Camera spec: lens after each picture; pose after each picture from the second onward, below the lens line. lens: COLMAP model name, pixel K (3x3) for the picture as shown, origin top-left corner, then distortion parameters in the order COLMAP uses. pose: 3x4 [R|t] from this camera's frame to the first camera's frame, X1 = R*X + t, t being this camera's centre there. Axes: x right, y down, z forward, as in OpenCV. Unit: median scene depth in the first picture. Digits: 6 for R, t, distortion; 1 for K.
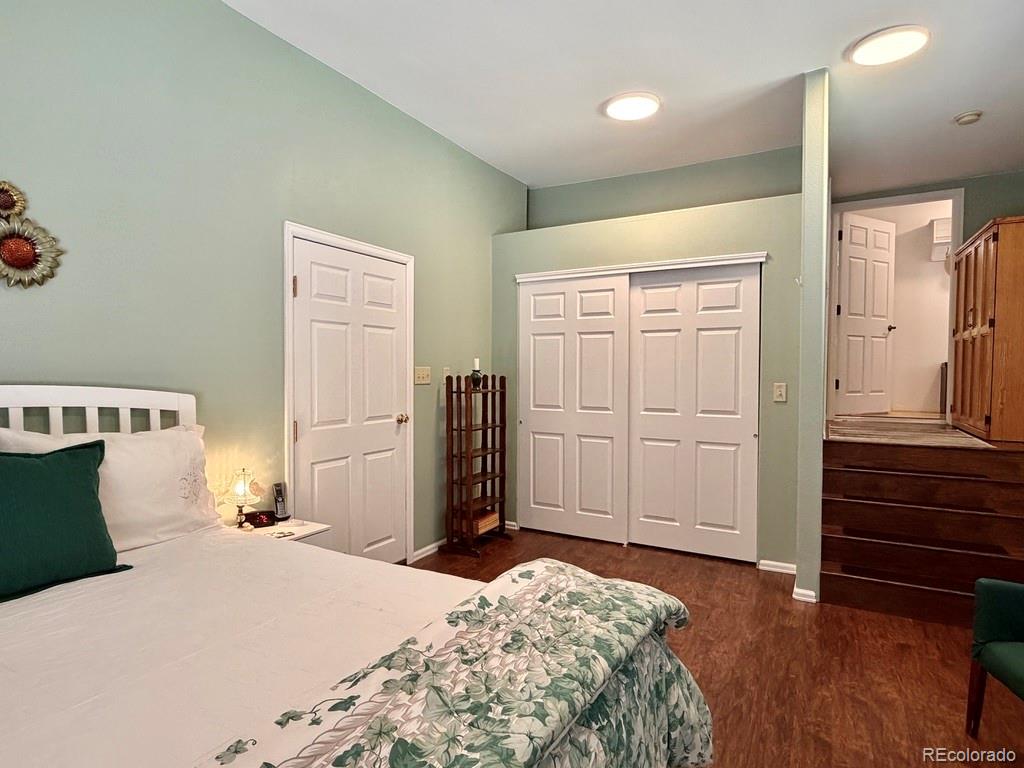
lens RADIAL K [[566.2, 0, 511.2], [0, 566.2, 376.8], [0, 0, 1]] dist [-0.001668, 0.000639]
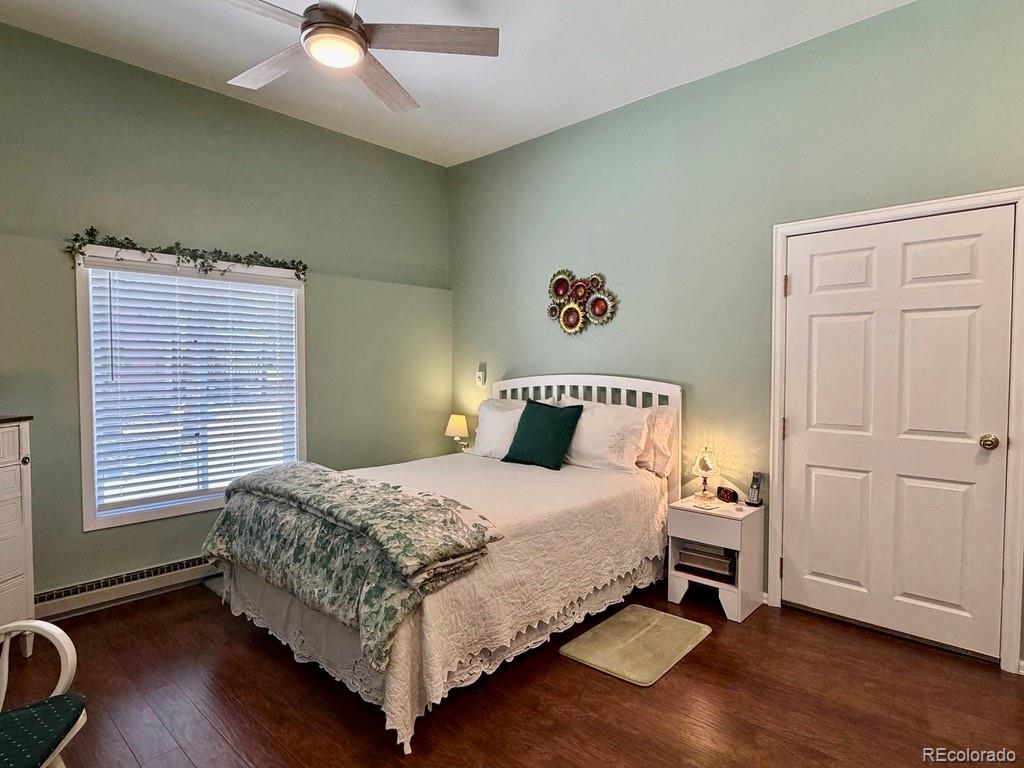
lens RADIAL K [[566.2, 0, 514.1], [0, 566.2, 388.0], [0, 0, 1]] dist [-0.001668, 0.000639]
pose [[-0.237597, 0.016666, -0.971221, 0.751666], [-0.025694, 0.999395, 0.023435, 0.013449], [0.971024, 0.030522, -0.237025, 0.798053]]
